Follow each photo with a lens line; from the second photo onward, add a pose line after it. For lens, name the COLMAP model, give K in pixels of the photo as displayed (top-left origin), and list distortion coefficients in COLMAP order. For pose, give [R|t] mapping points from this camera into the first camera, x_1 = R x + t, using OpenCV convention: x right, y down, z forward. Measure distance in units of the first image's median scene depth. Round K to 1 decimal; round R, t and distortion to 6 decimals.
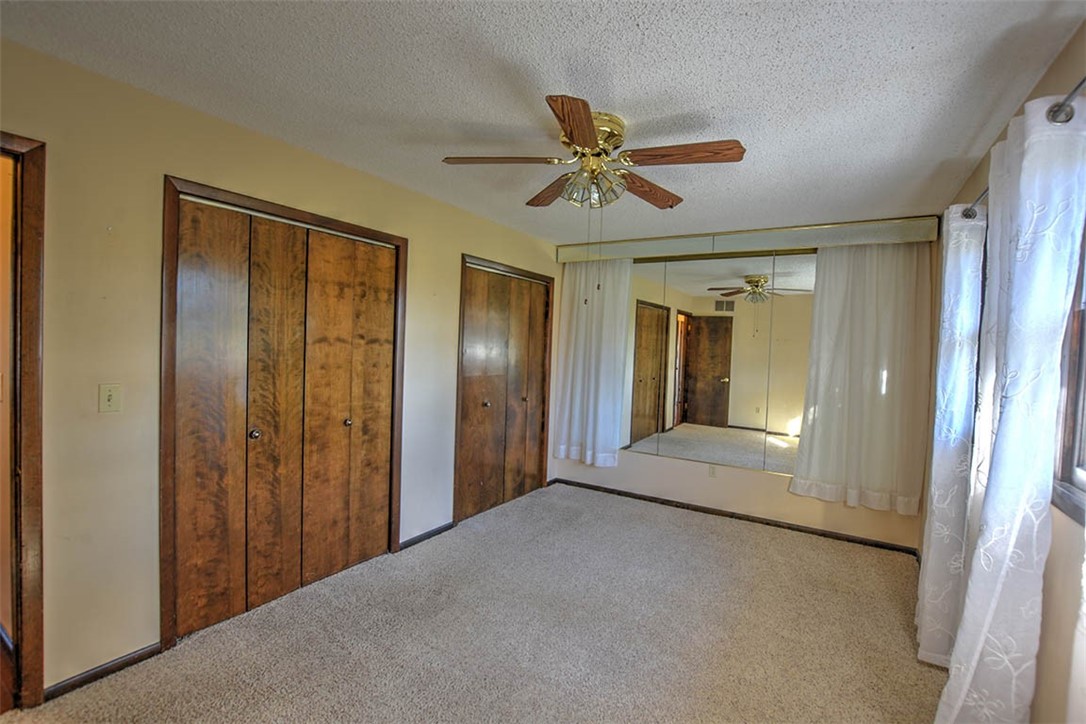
lens RADIAL K [[482.3, 0, 548.7], [0, 482.3, 360.5], [0, 0, 1]] dist [-0.019112, 0.000978]
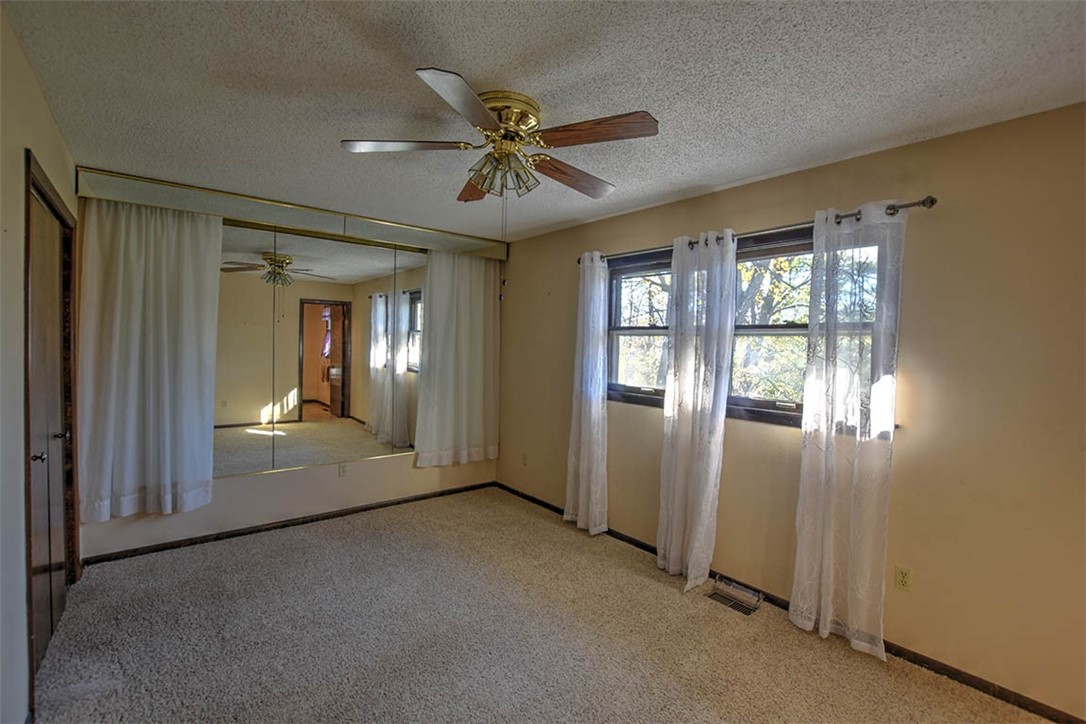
lens RADIAL K [[482.3, 0, 547.9], [0, 482.3, 363.8], [0, 0, 1]] dist [-0.019112, 0.000978]
pose [[0.316537, -0.063923, 0.946424, -0.434666], [0.015127, 0.997940, 0.062343, -0.030105], [-0.948460, -0.005417, 0.316852, 0.351898]]
